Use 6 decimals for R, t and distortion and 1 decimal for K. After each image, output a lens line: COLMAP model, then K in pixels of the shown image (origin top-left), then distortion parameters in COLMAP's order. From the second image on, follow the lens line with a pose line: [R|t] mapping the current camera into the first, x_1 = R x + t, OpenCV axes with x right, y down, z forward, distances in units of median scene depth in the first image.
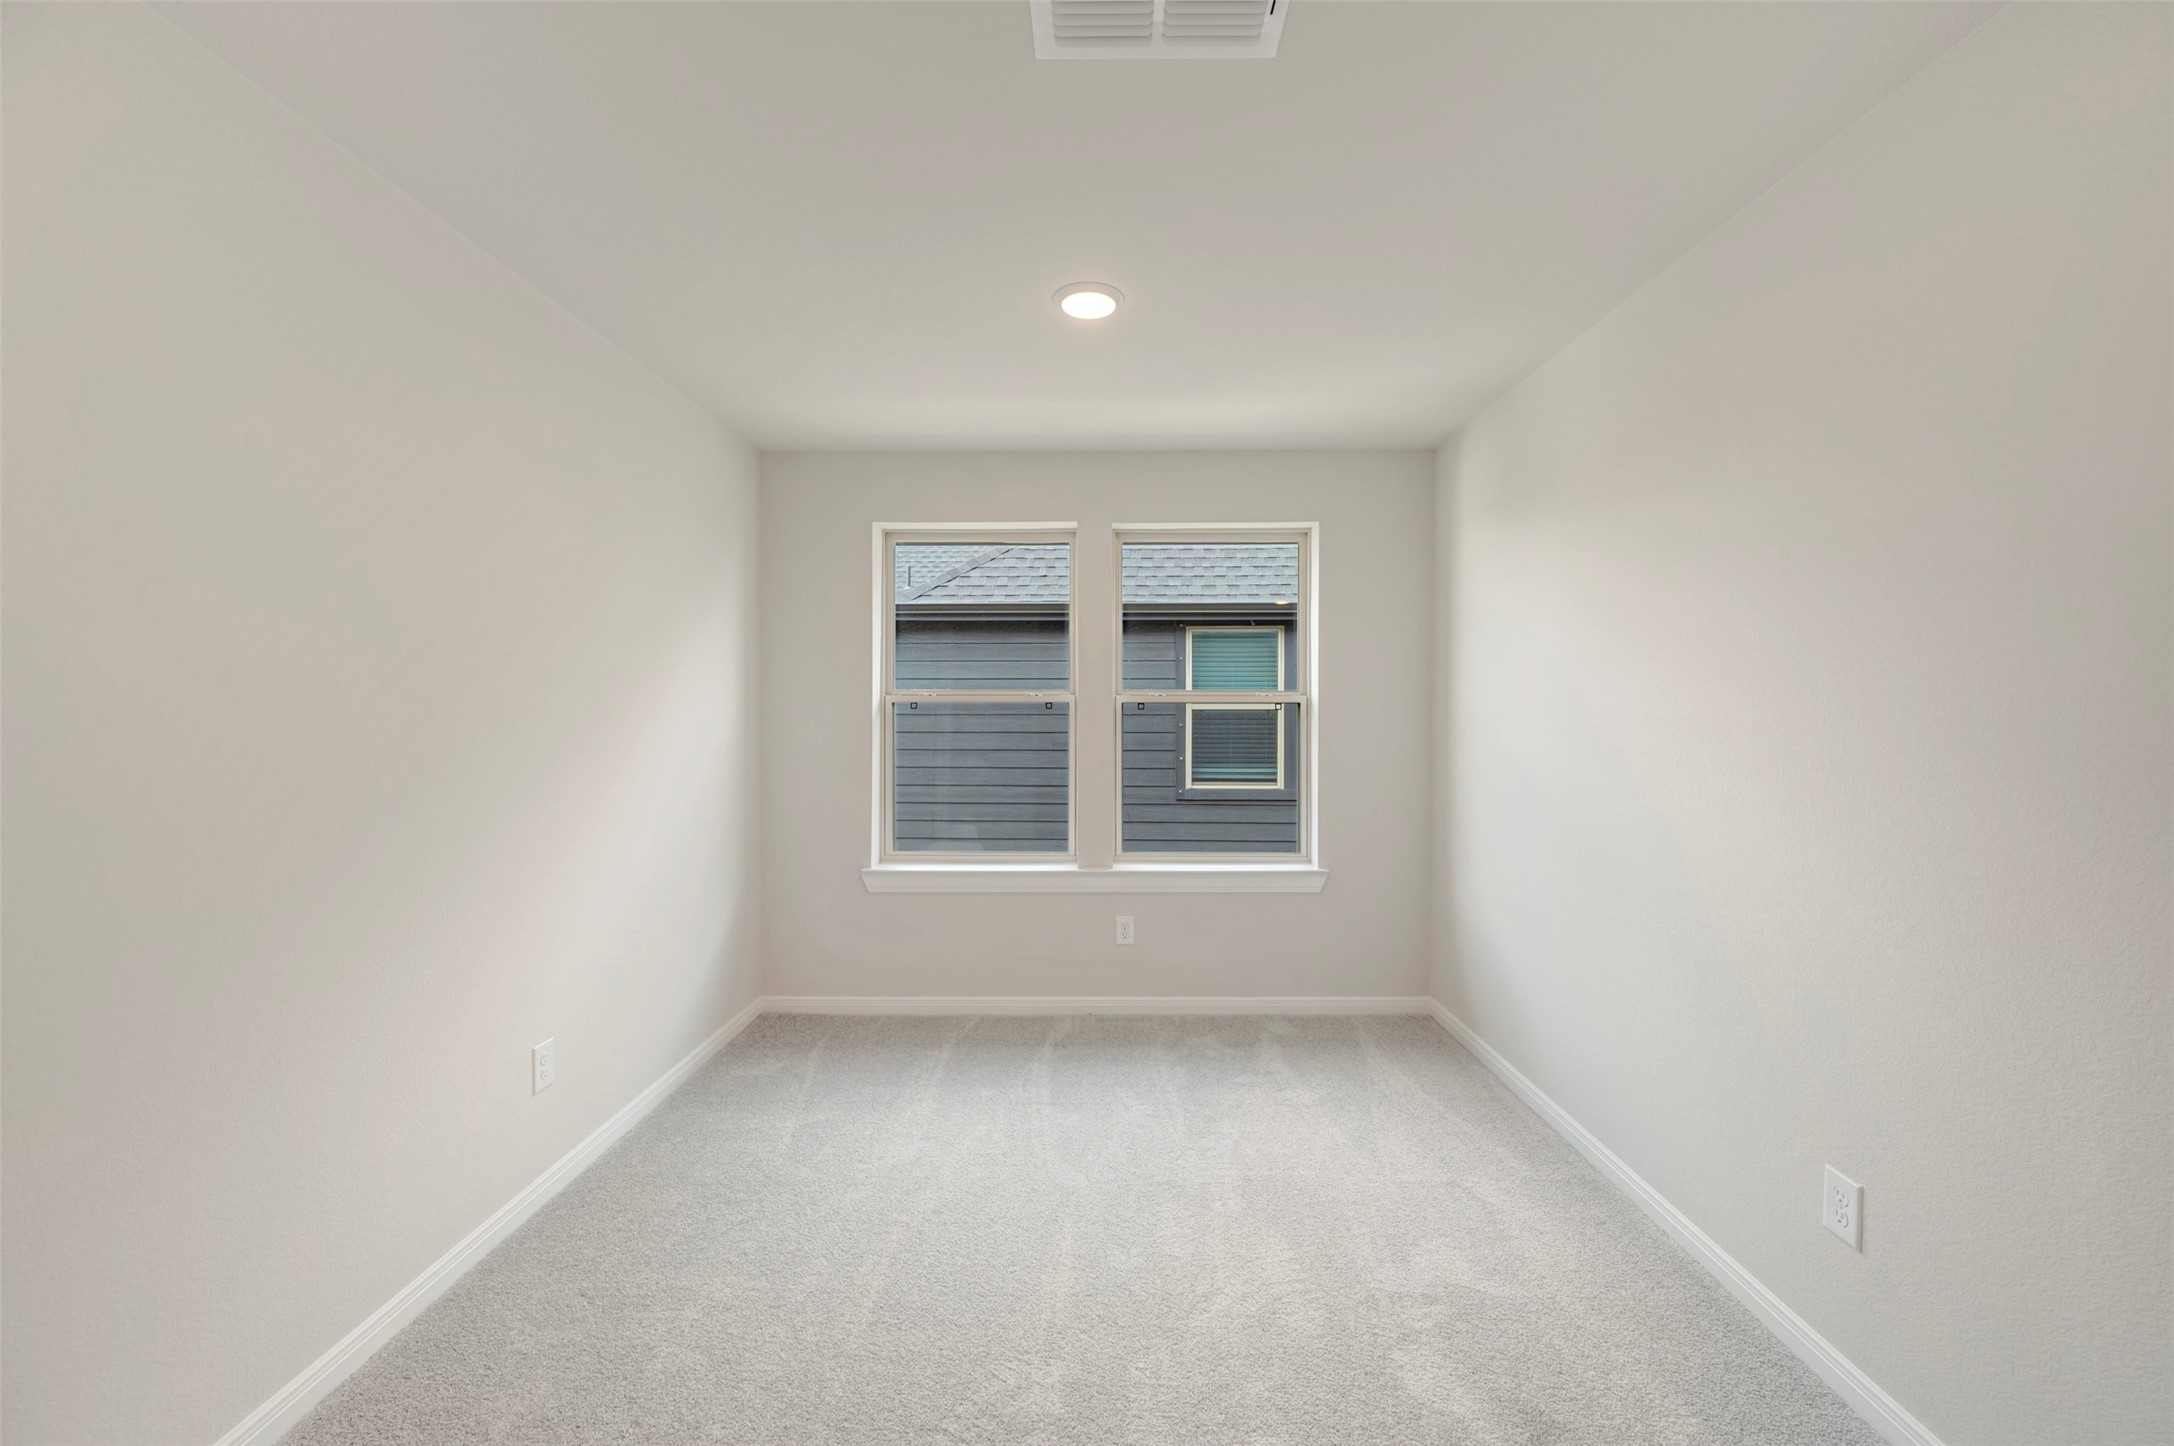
lens RADIAL K [[863.7, 0, 1084.4], [0, 863.7, 722.6], [0, 0, 1]] dist [-0.003024, -0.000135]
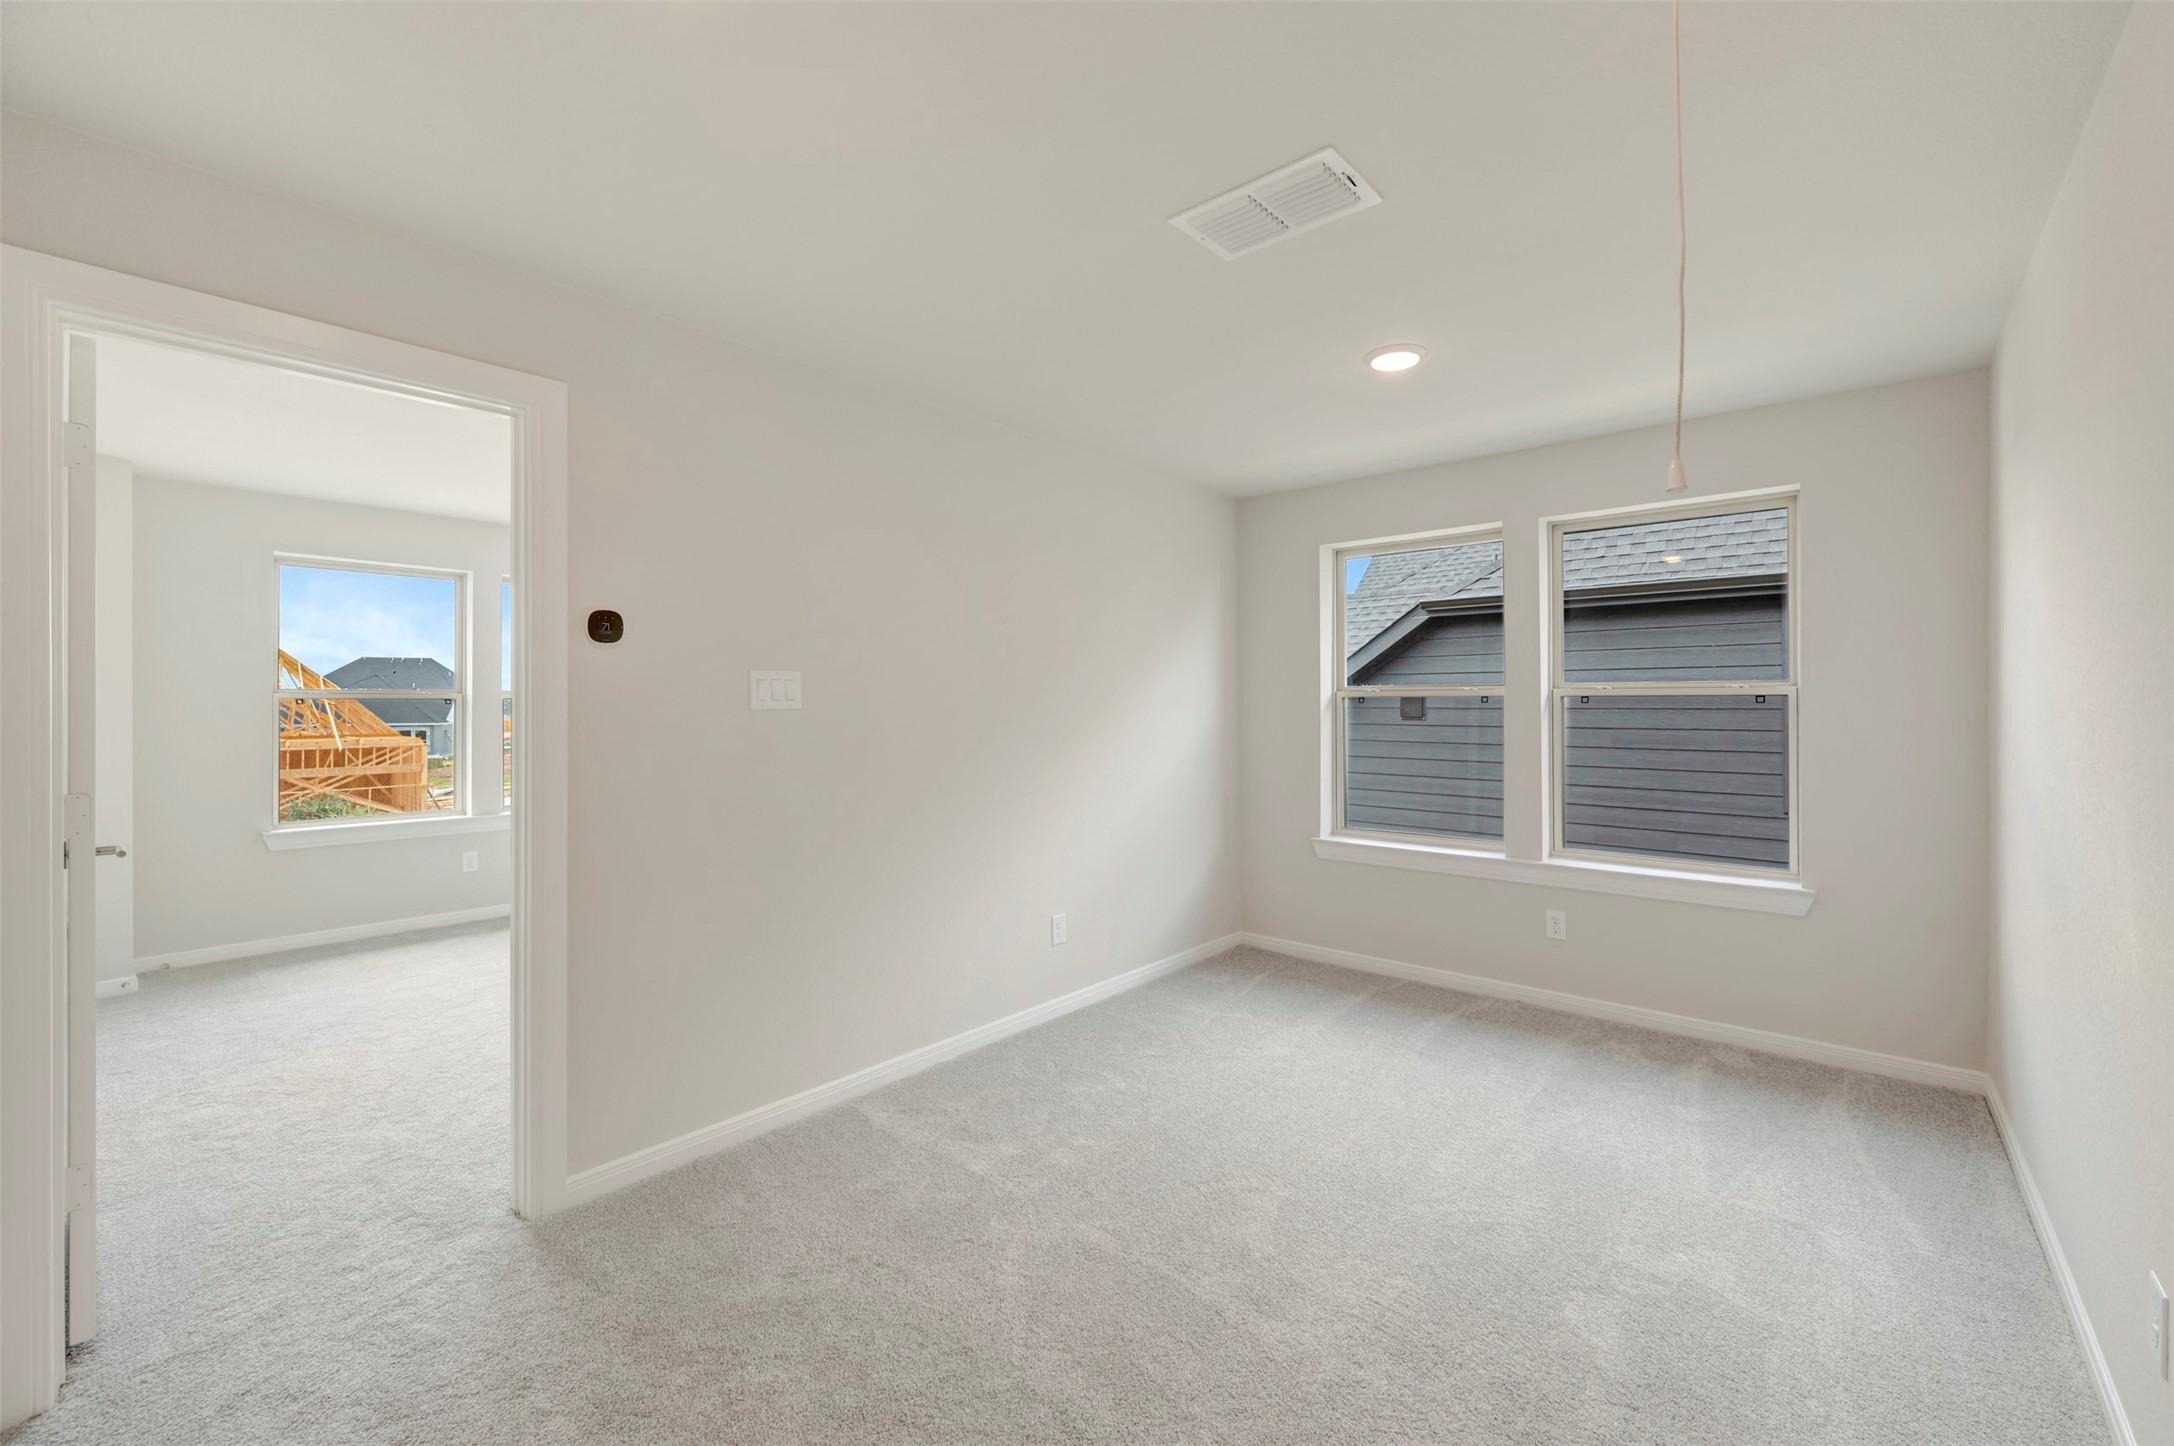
lens RADIAL K [[863.7, 0, 1081.7], [0, 863.7, 730.4], [0, 0, 1]] dist [-0.003024, -0.000135]
pose [[0.758605, 0.018041, -0.651301, 0.270872], [-0.008167, 0.999801, 0.018183, 0.002905], [0.651500, -0.008474, 0.758601, -0.106676]]
